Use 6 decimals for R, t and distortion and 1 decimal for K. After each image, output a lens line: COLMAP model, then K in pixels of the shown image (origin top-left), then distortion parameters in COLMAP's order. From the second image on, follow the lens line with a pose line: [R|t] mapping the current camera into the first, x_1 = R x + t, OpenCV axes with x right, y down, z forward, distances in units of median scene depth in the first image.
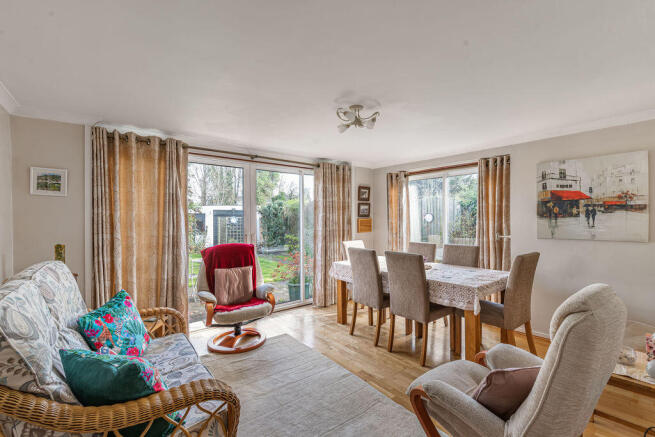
lens RADIAL K [[288.3, 0, 327.3], [0, 288.3, 216.7], [0, 0, 1]] dist [0.001232, 0.000306]
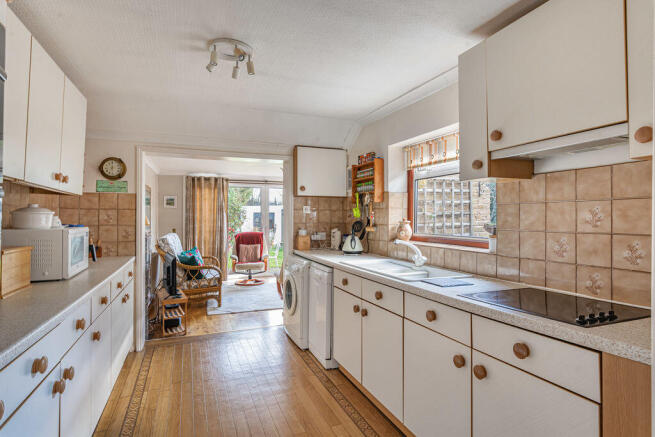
lens RADIAL K [[341.1, 0, 328.0], [0, 341.1, 215.0], [0, 0, 1]] dist [-0.006298, 0.000158]
pose [[0.952279, -0.006020, -0.305170, 0.896101], [0.003527, 0.999956, -0.008719, 0.010410], [0.305209, 0.007227, 0.952258, -1.013968]]
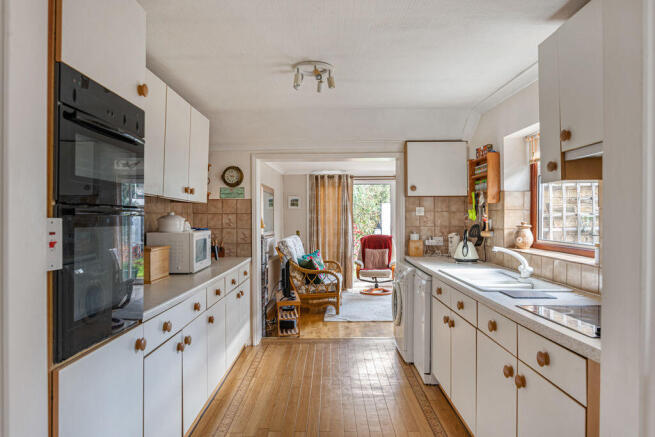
lens RADIAL K [[414.3, 0, 324.3], [0, 414.3, 217.6], [0, 0, 1]] dist [-0.030786, 0.001586]
pose [[0.767373, -0.007728, -0.641154, 1.039463], [0.008512, 0.999962, -0.001865, 0.001724], [0.641144, -0.004026, 0.767410, -1.075330]]
